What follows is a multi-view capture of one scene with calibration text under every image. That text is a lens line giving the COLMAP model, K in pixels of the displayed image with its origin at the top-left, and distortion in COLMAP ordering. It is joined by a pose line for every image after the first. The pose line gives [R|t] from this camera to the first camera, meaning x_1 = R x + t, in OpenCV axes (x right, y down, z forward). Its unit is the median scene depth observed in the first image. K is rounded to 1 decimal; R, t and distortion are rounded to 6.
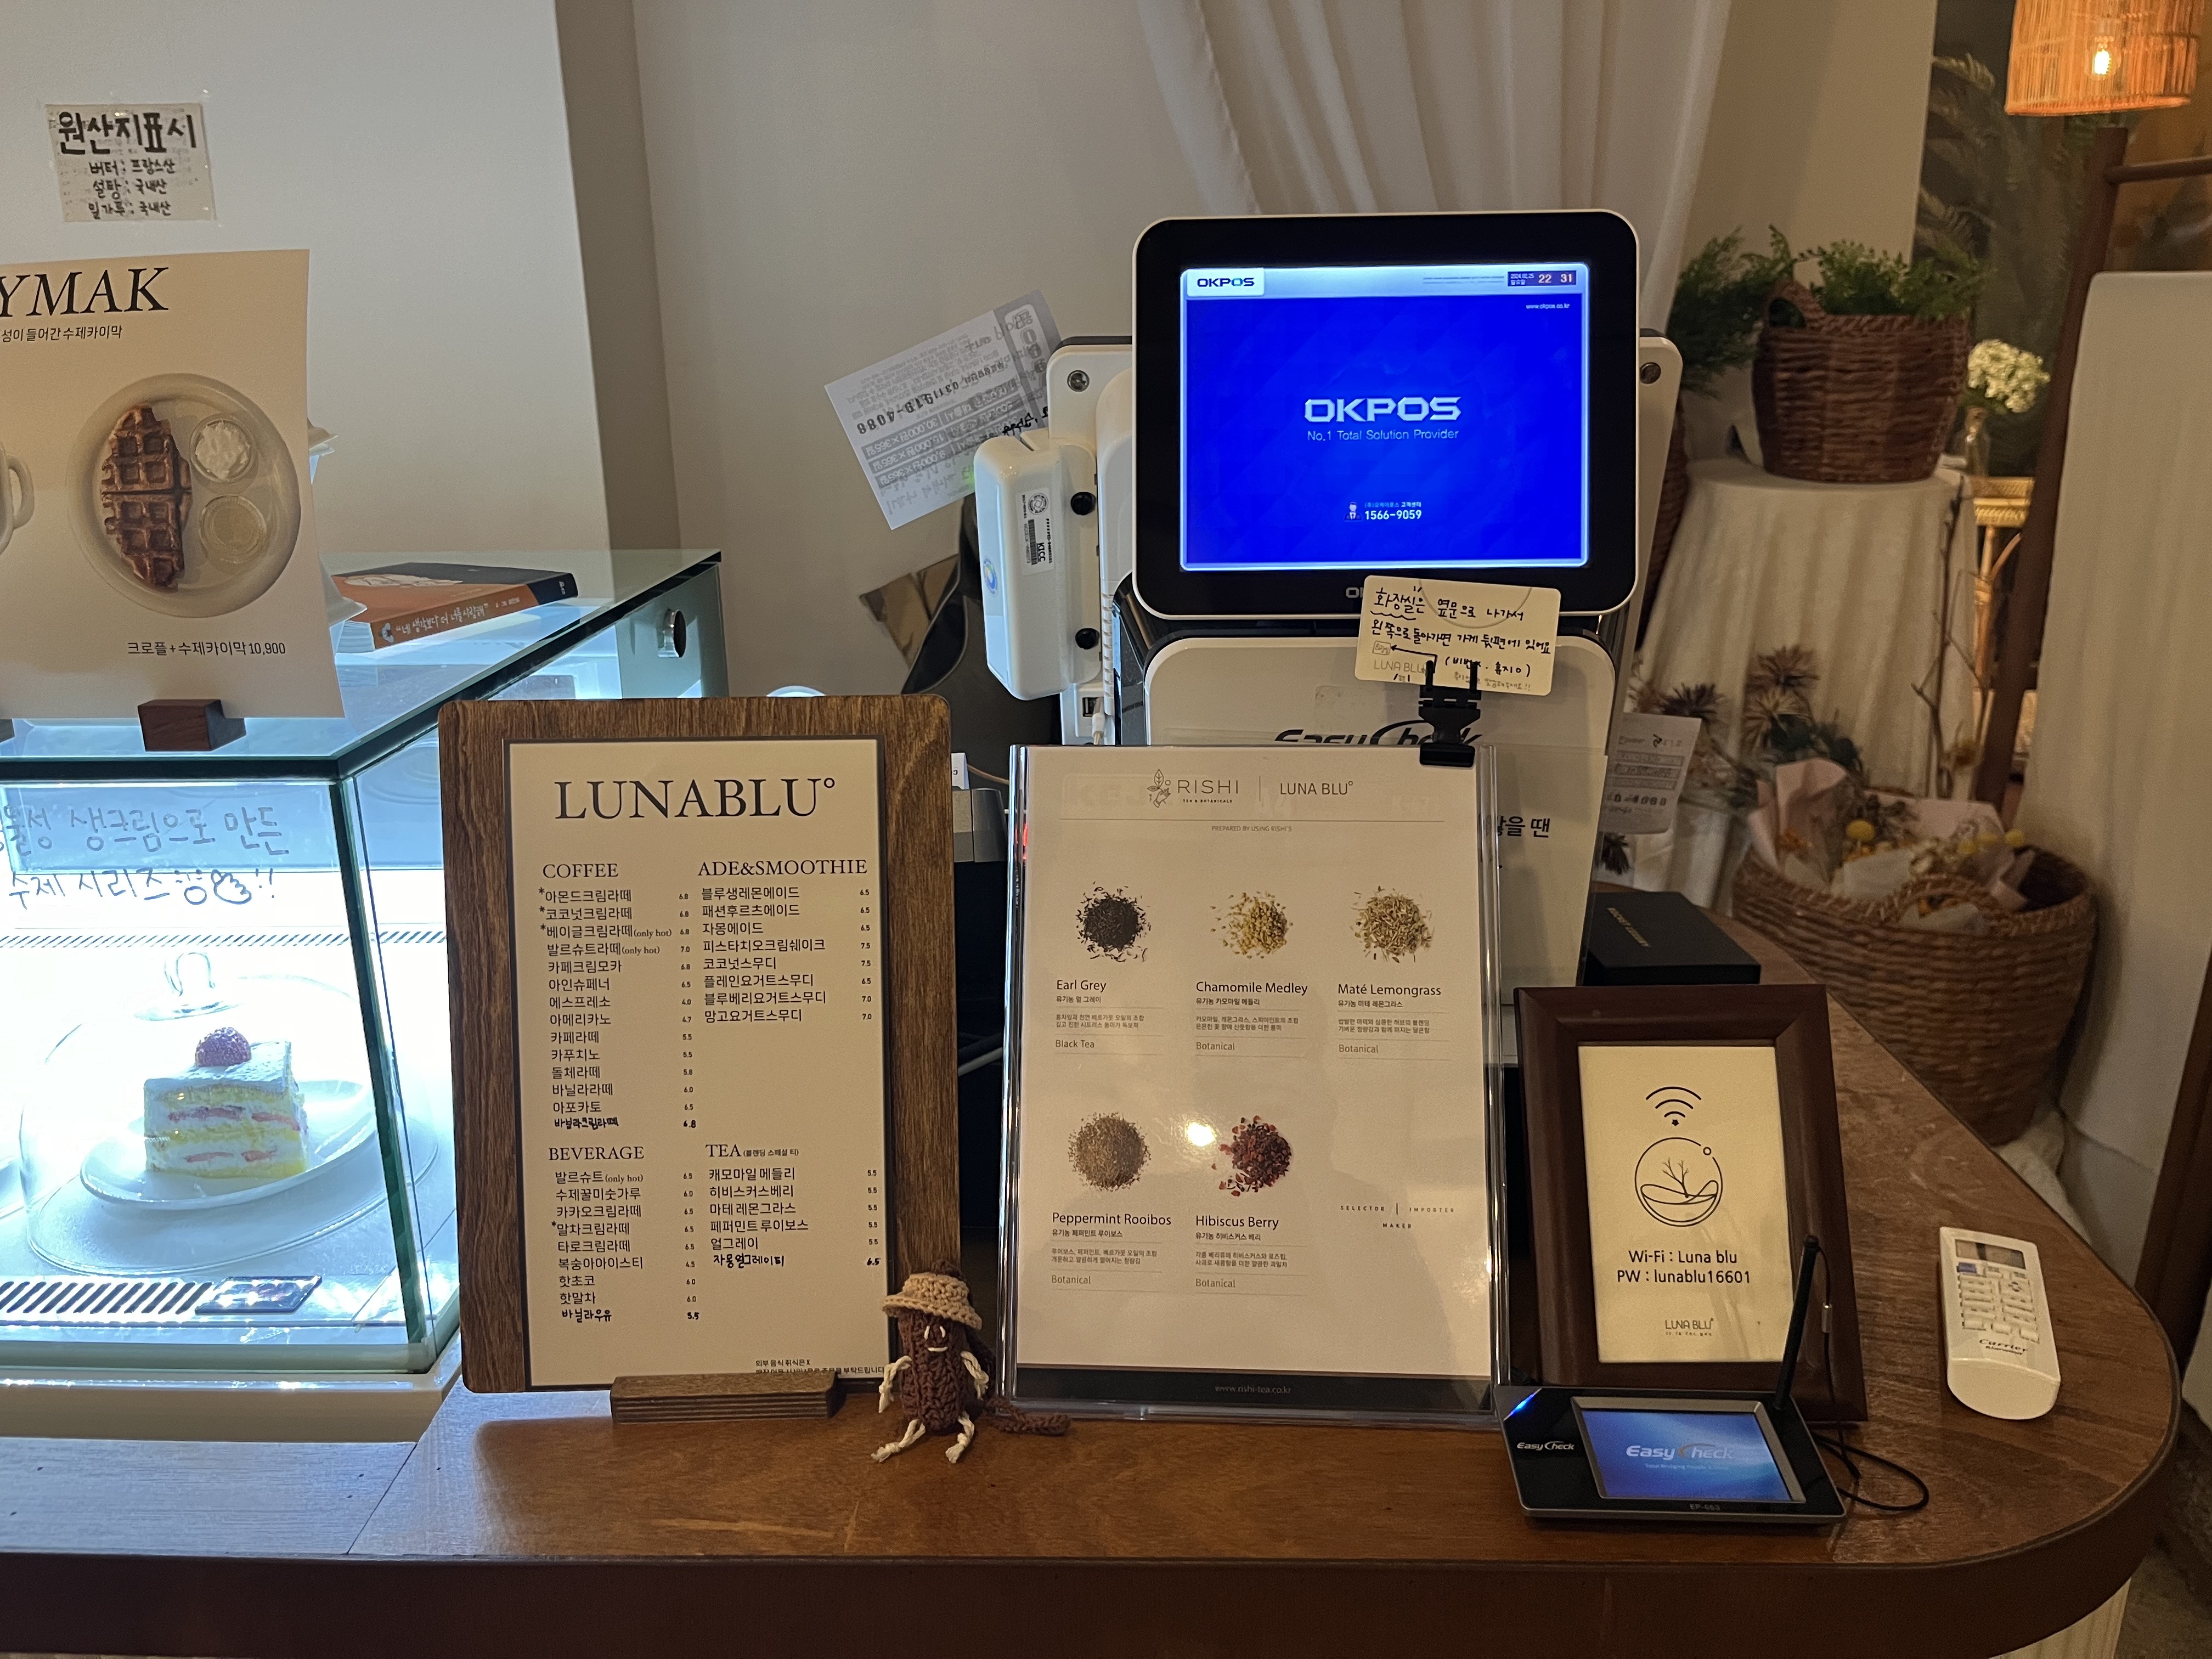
lens RADIAL K [[1679.8, 0, 1086.0], [0, 1679.8, 834.2], [0, 0, 1]] dist [0.052633, -0.081276]
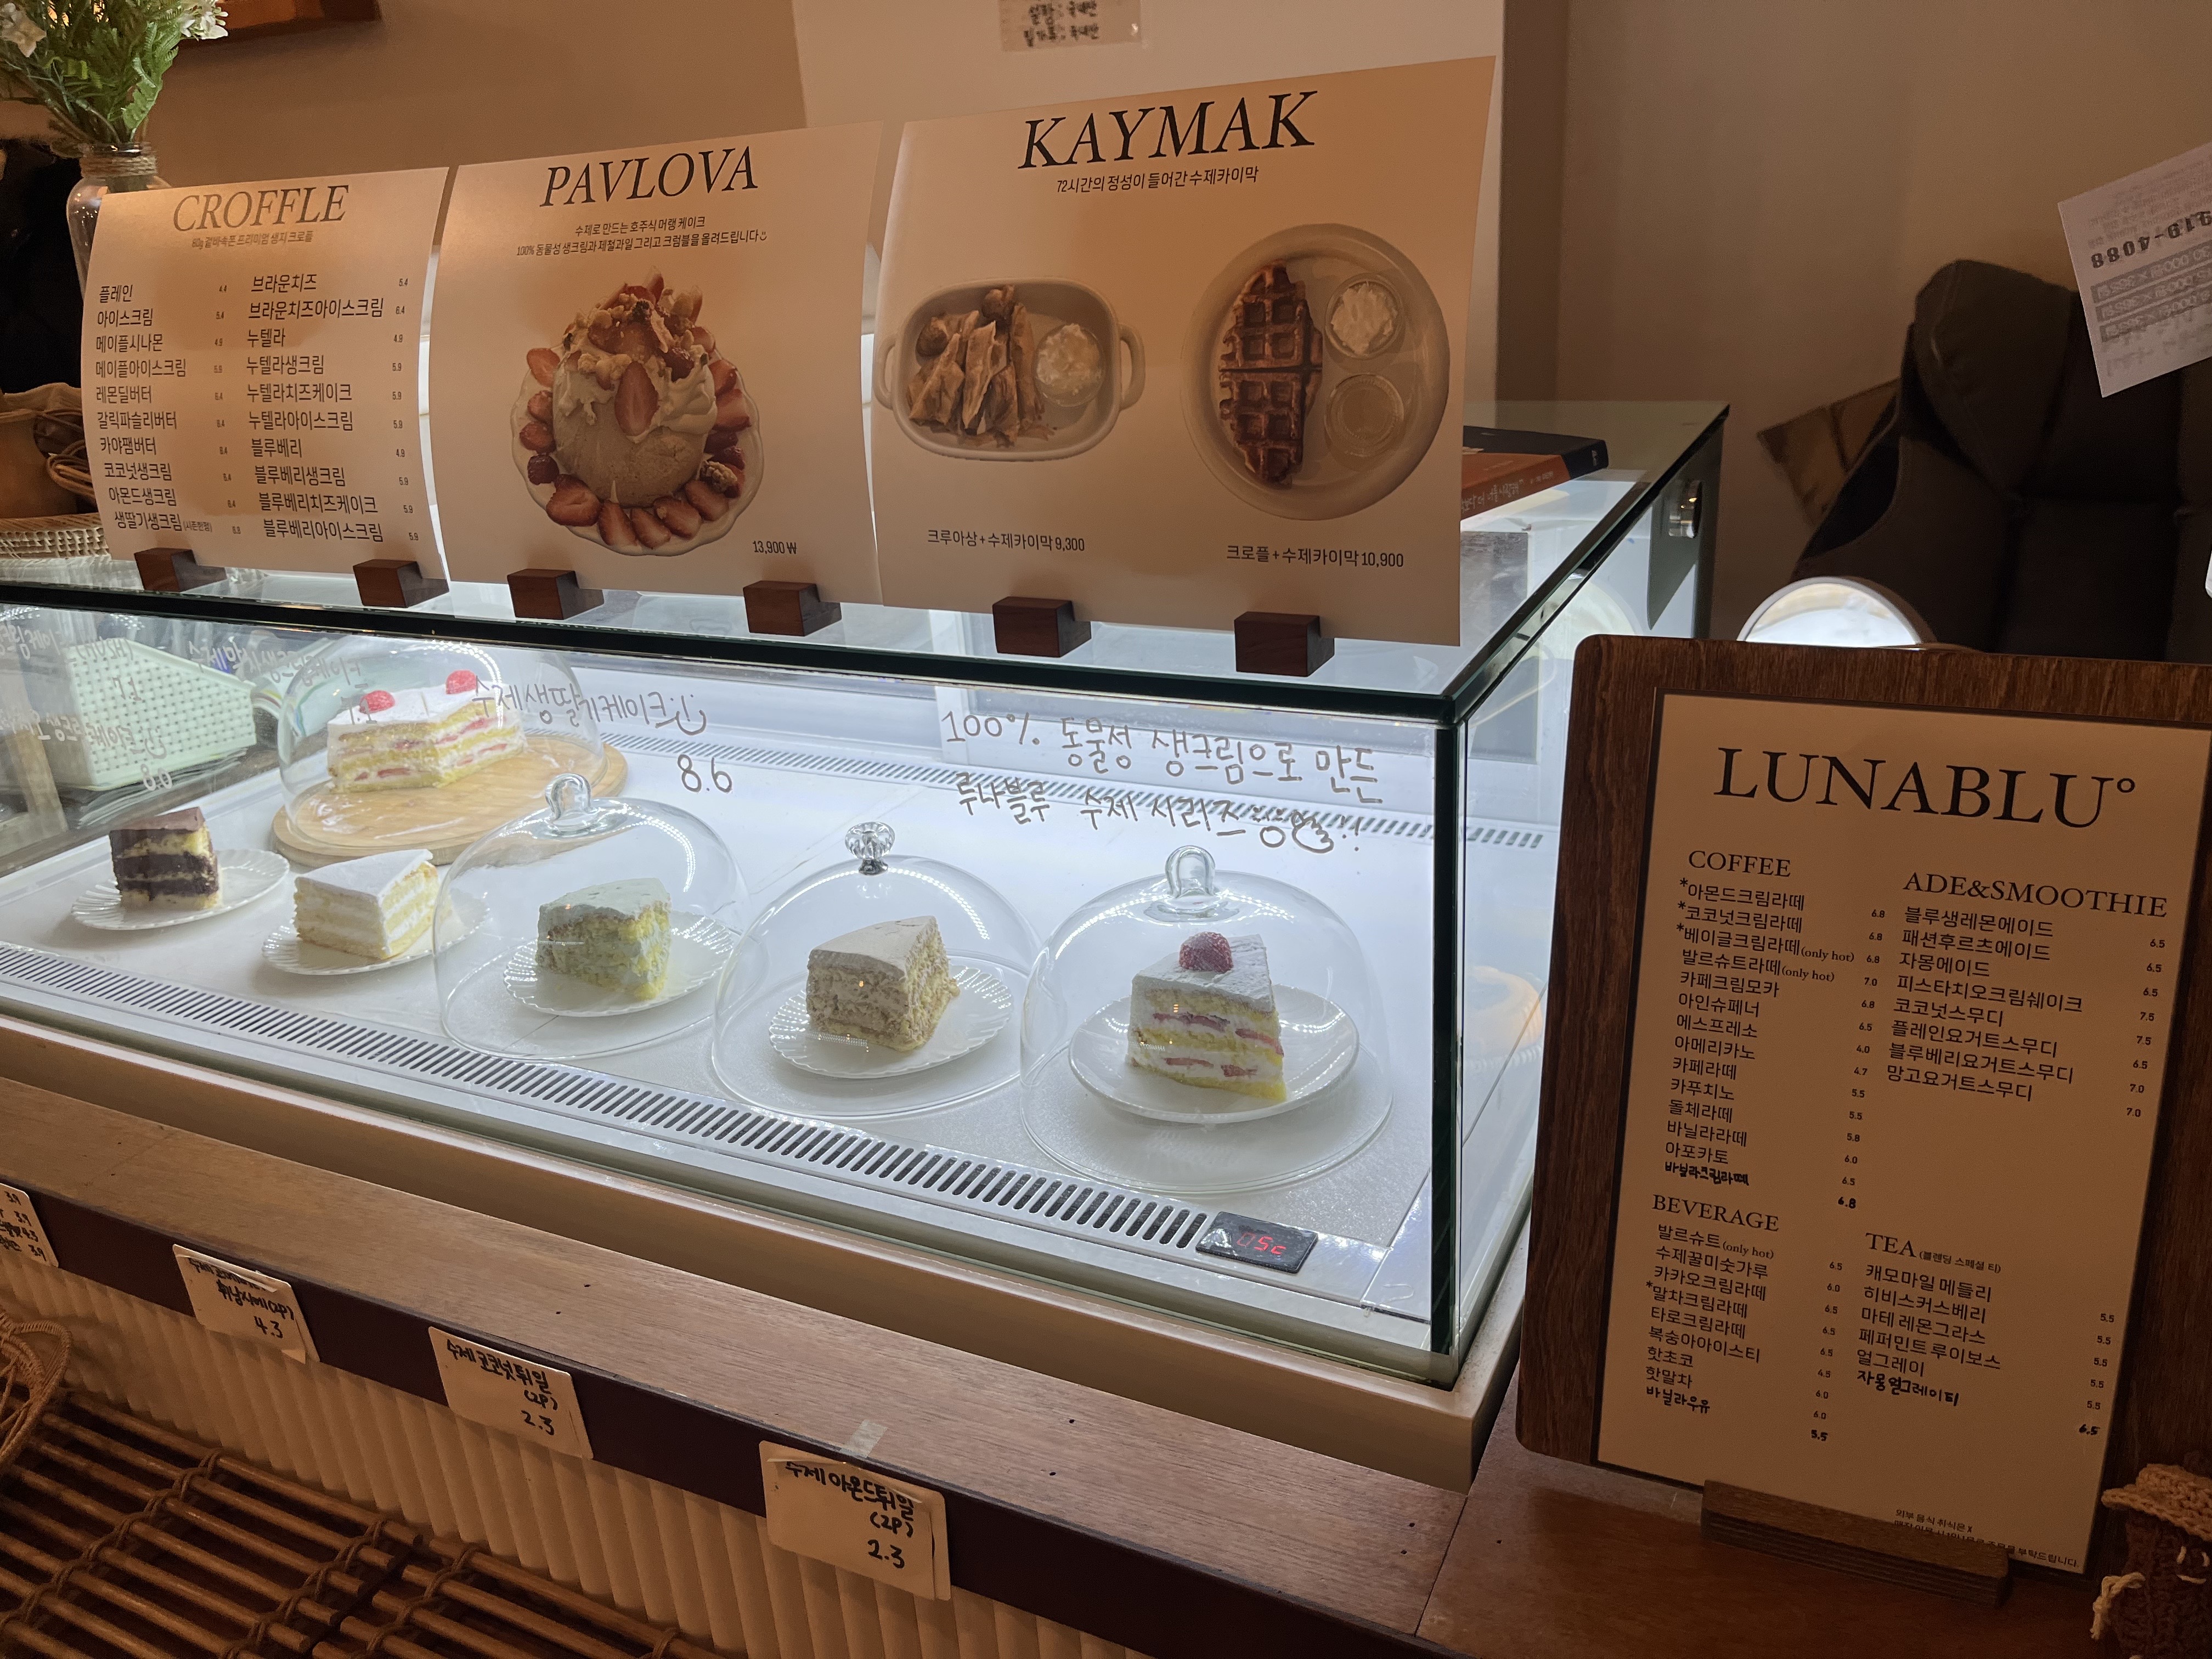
lens RADIAL K [[1679.8, 0, 1116.3], [0, 1679.8, 839.9], [0, 0, 1]] dist [0.052633, -0.081276]
pose [[0.909187, 0.116932, -0.399632, -0.249884], [-0.072914, 0.989639, 0.123683, -0.064805], [0.409954, -0.083312, 0.908293, 0.171165]]
